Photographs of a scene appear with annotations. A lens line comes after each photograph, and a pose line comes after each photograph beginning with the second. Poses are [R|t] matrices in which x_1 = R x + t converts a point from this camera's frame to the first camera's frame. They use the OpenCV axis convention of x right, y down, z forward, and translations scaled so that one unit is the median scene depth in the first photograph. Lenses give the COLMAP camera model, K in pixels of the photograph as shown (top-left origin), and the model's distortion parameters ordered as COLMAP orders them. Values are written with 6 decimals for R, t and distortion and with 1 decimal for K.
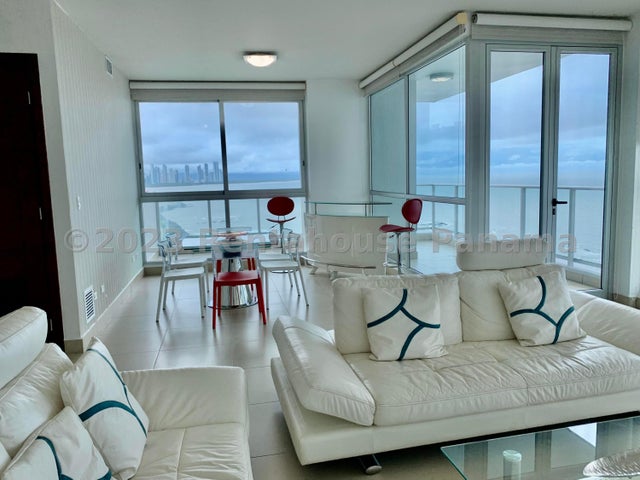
lens RADIAL K [[491.8, 0, 320.3], [0, 491.8, 232.5], [0, 0, 1]] dist [0.008203, -0.007677]
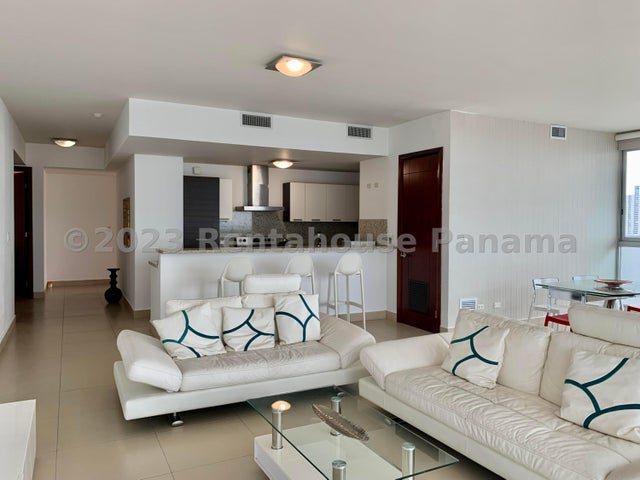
lens RADIAL K [[491.8, 0, 320.3], [0, 491.8, 232.5], [0, 0, 1]] dist [0.008203, -0.007677]
pose [[0.264222, 0.054319, -0.962931, 0.736017], [-0.124783, 0.991946, 0.021716, -0.051834], [0.956355, 0.114419, 0.268873, 0.163835]]
